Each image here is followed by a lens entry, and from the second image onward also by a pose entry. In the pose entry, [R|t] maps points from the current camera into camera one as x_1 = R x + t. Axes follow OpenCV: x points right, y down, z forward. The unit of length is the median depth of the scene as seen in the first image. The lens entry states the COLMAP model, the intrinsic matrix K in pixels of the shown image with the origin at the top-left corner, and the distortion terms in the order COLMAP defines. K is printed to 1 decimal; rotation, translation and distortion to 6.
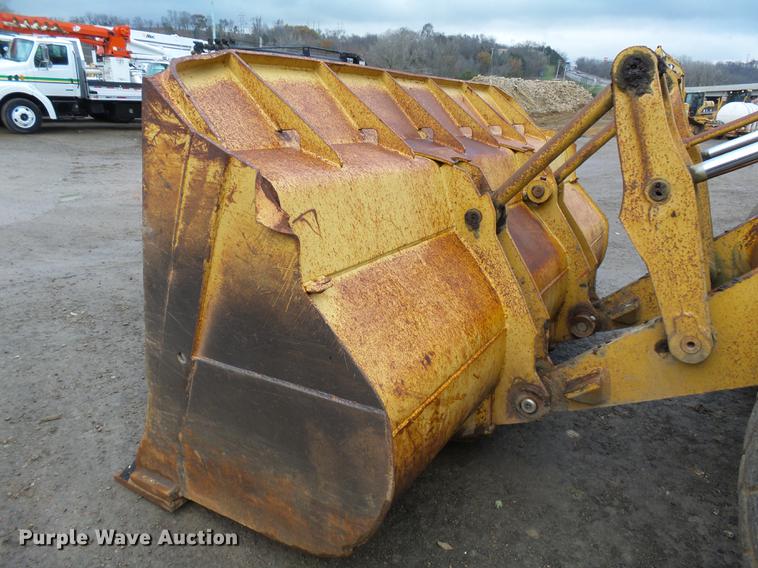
lens RADIAL K [[503.0, 0, 379.0], [0, 503.0, 284.0], [0, 0, 1]] dist [-0.030362, 0.001772]
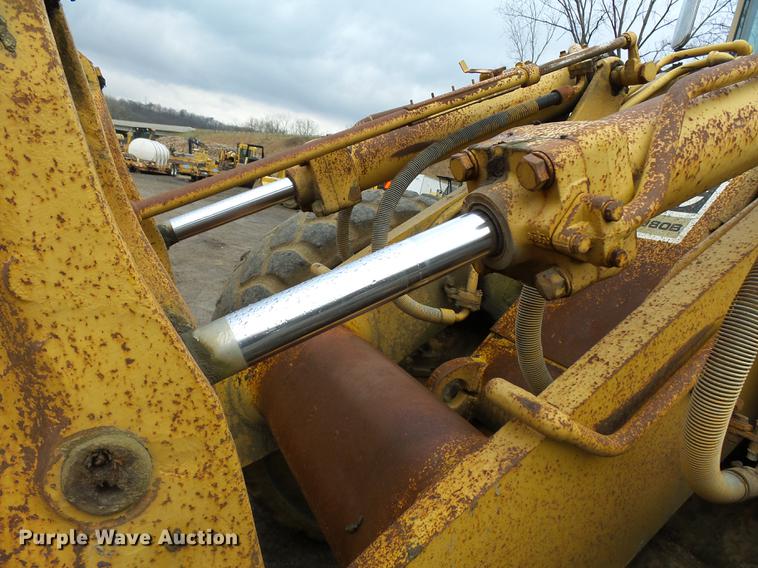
lens RADIAL K [[514.2, 0, 379.0], [0, 514.2, 284.0], [0, 0, 1]] dist [-0.001977, -0.036378]
pose [[0.514054, -0.085201, 0.853516, 0.438572], [0.134633, 0.990735, 0.017812, -0.269032], [-0.847126, 0.105755, 0.520762, 0.770392]]
